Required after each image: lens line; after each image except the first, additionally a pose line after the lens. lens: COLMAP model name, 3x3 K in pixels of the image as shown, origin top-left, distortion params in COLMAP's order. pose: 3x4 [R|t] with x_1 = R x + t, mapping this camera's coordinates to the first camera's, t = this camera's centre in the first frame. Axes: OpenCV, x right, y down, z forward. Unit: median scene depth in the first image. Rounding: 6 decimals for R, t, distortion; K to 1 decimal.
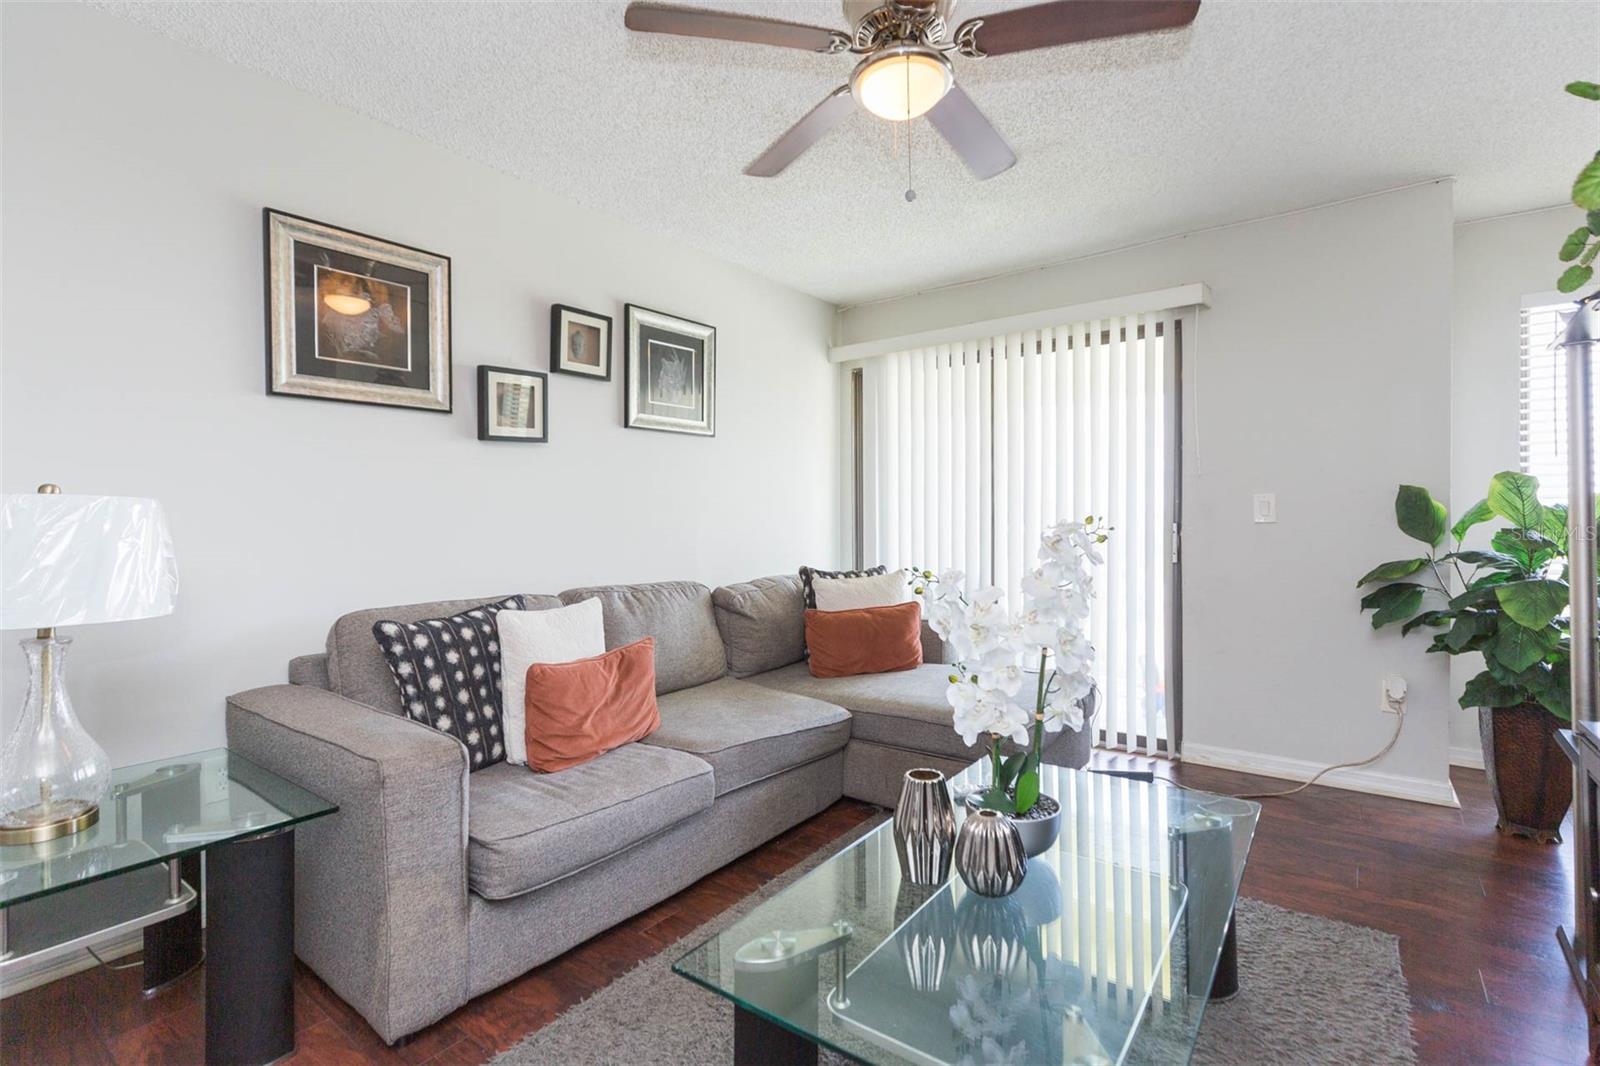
lens RADIAL K [[726.0, 0, 807.3], [0, 726.0, 530.5], [0, 0, 1]] dist [0.002068, -0.000858]
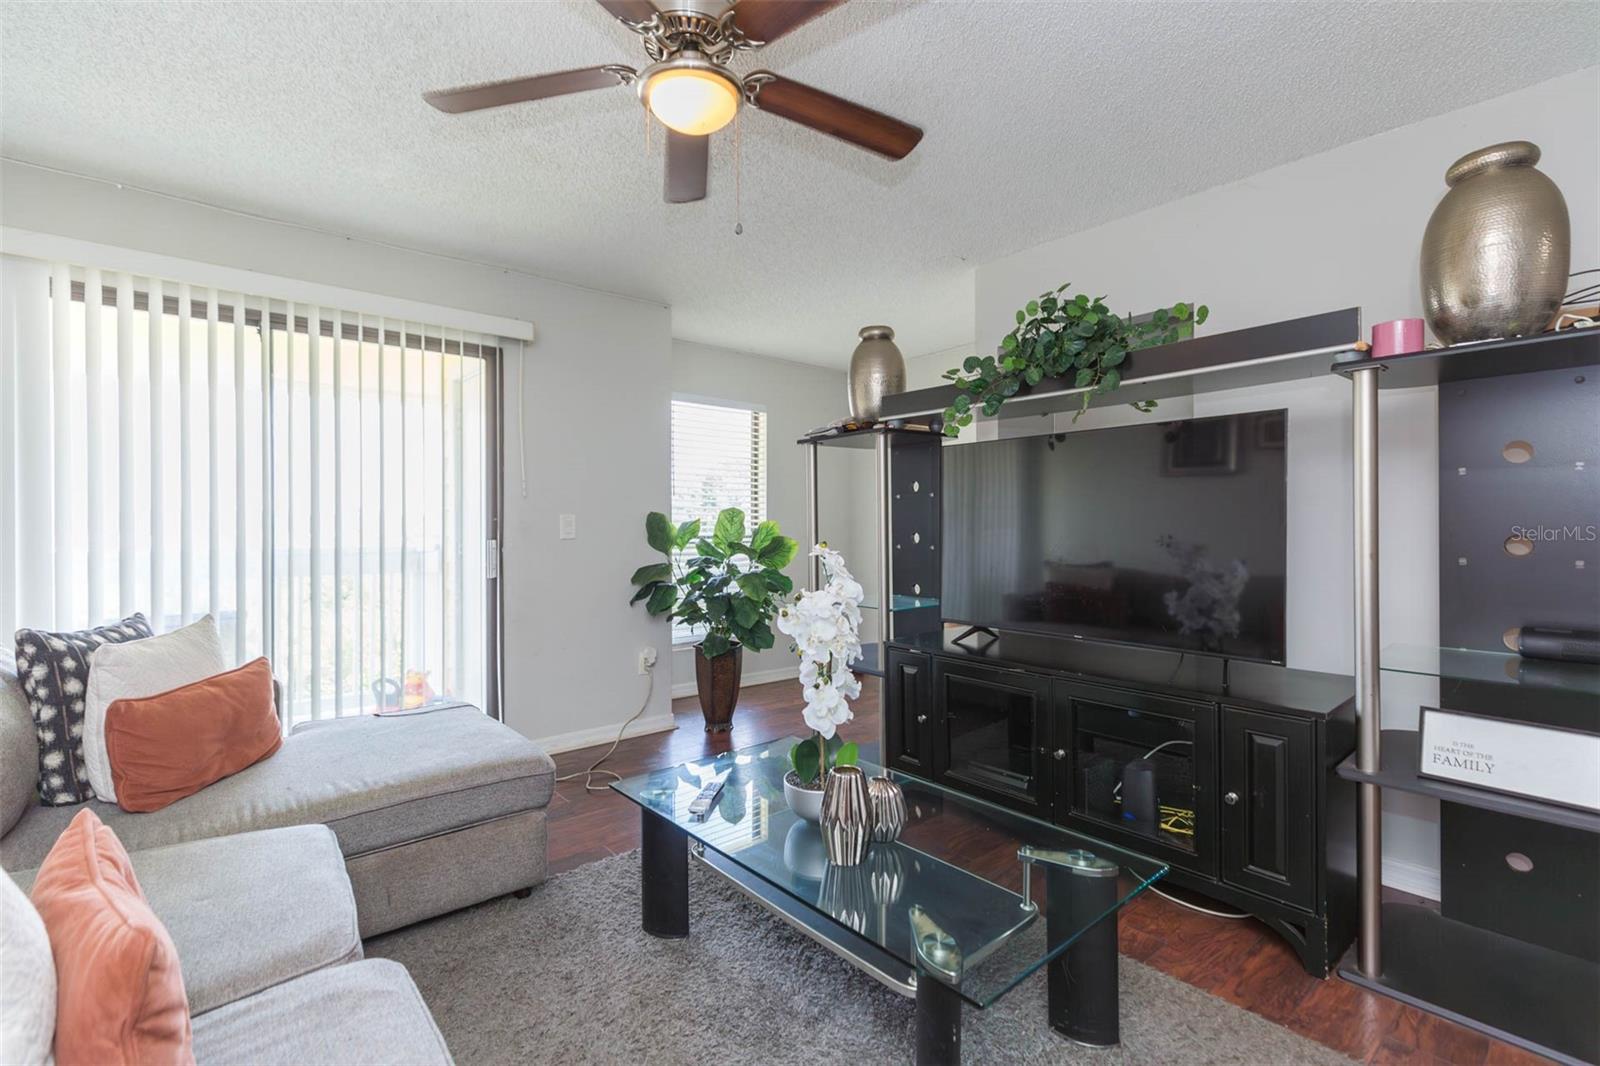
lens RADIAL K [[726.0, 0, 800.9], [0, 726.0, 534.5], [0, 0, 1]] dist [0.002068, -0.000858]
pose [[0.210848, -0.002520, 0.977516, -0.473813], [0.020773, 0.999782, -0.001904, -0.008027], [-0.977298, 0.020707, 0.210855, 0.390468]]
